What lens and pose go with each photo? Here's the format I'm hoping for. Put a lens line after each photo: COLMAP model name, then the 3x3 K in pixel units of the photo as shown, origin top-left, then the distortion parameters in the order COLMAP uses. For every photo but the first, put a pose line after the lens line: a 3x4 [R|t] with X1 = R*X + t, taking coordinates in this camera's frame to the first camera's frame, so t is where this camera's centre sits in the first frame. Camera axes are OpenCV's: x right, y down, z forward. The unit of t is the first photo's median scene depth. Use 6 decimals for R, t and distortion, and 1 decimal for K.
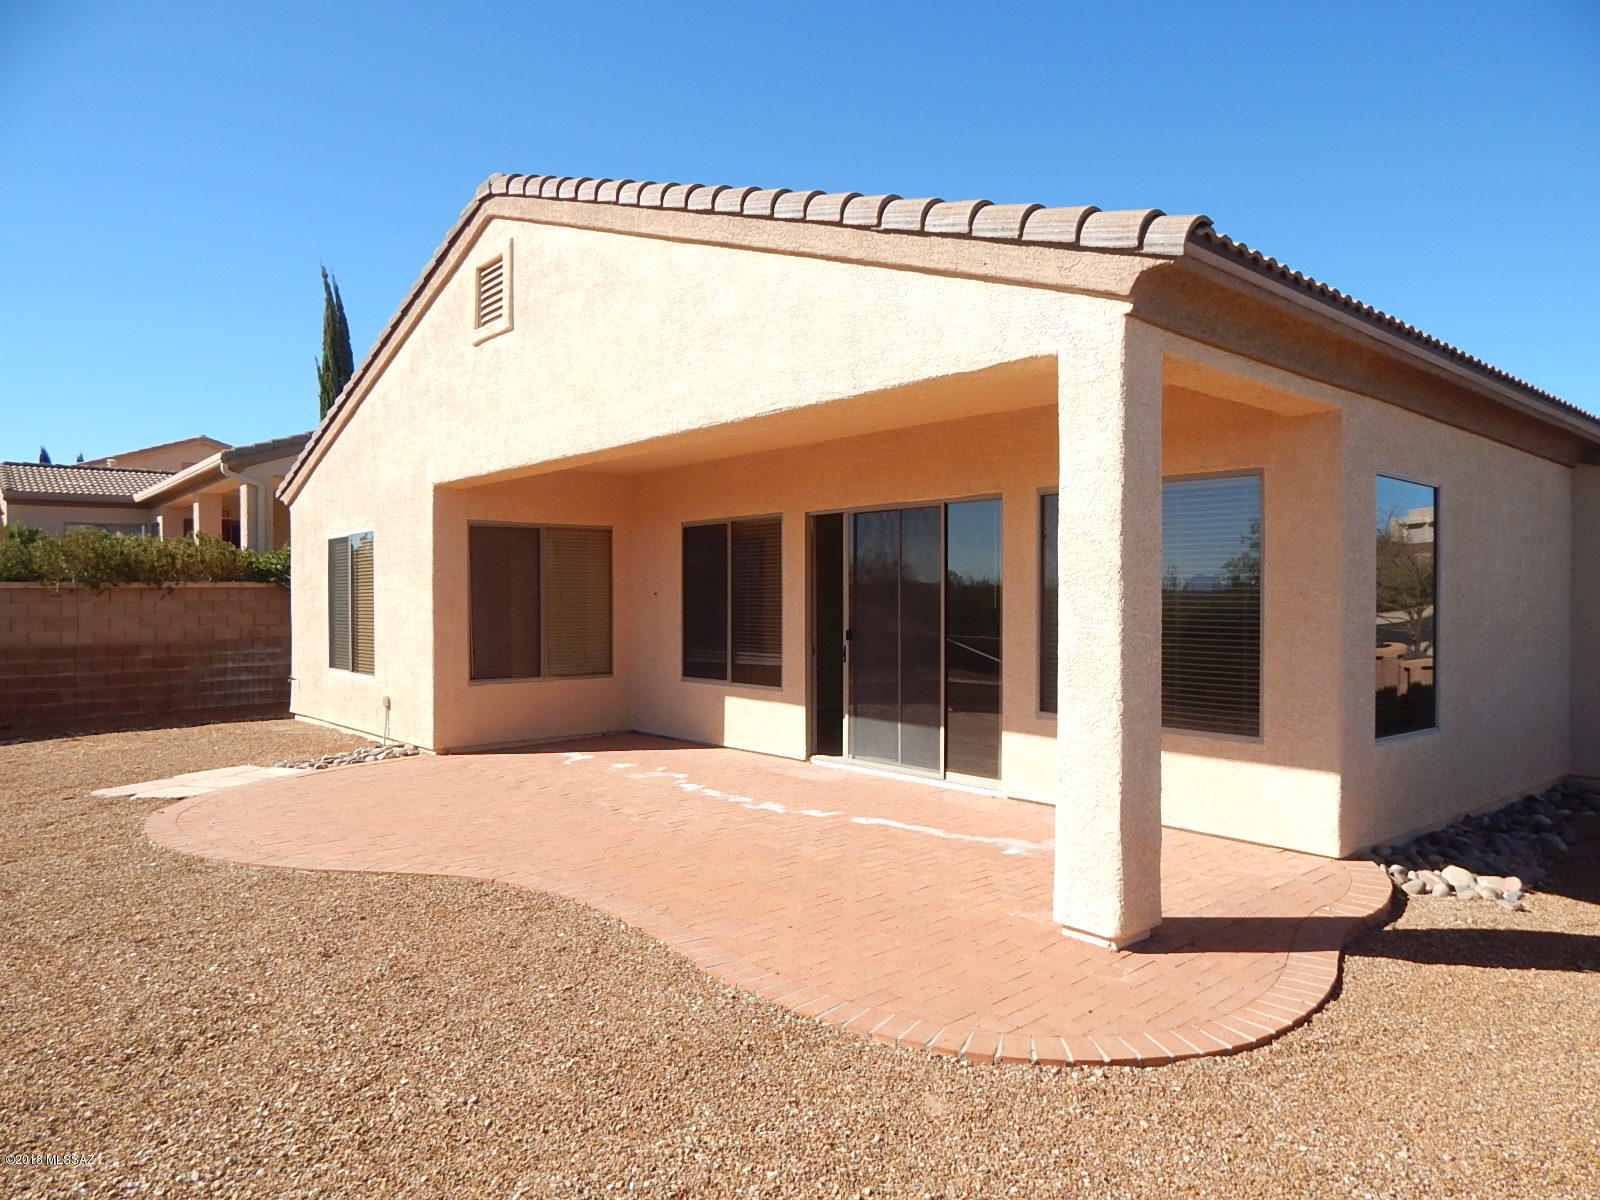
lens RADIAL K [[1031.6, 0, 799.9], [0, 1031.6, 601.0], [0, 0, 1]] dist [-0.001370, -0.001677]
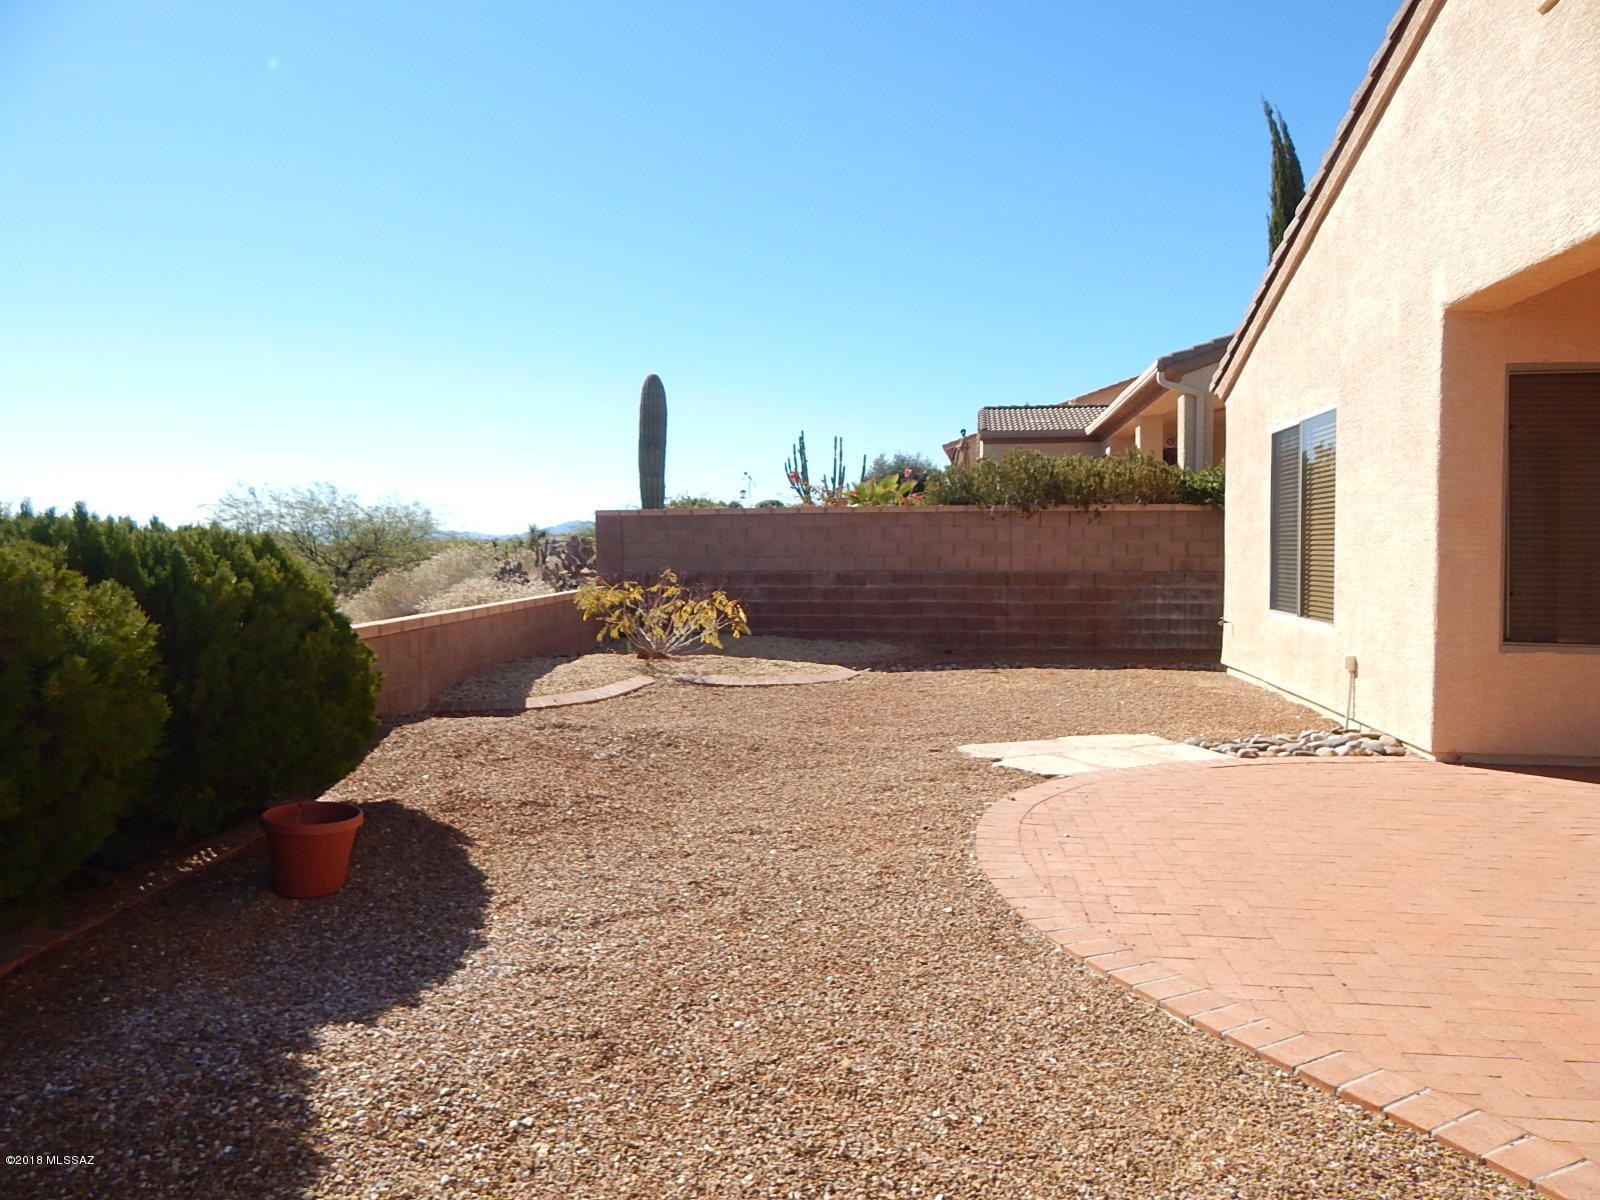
lens RADIAL K [[1031.6, 0, 813.2], [0, 1031.6, 563.3], [0, 0, 1]] dist [-0.001370, -0.001677]
pose [[0.653946, 0.022096, -0.756218, -0.103343], [-0.011206, 0.999747, 0.019521, 0.019218], [0.756458, -0.004291, 0.654028, 0.247660]]
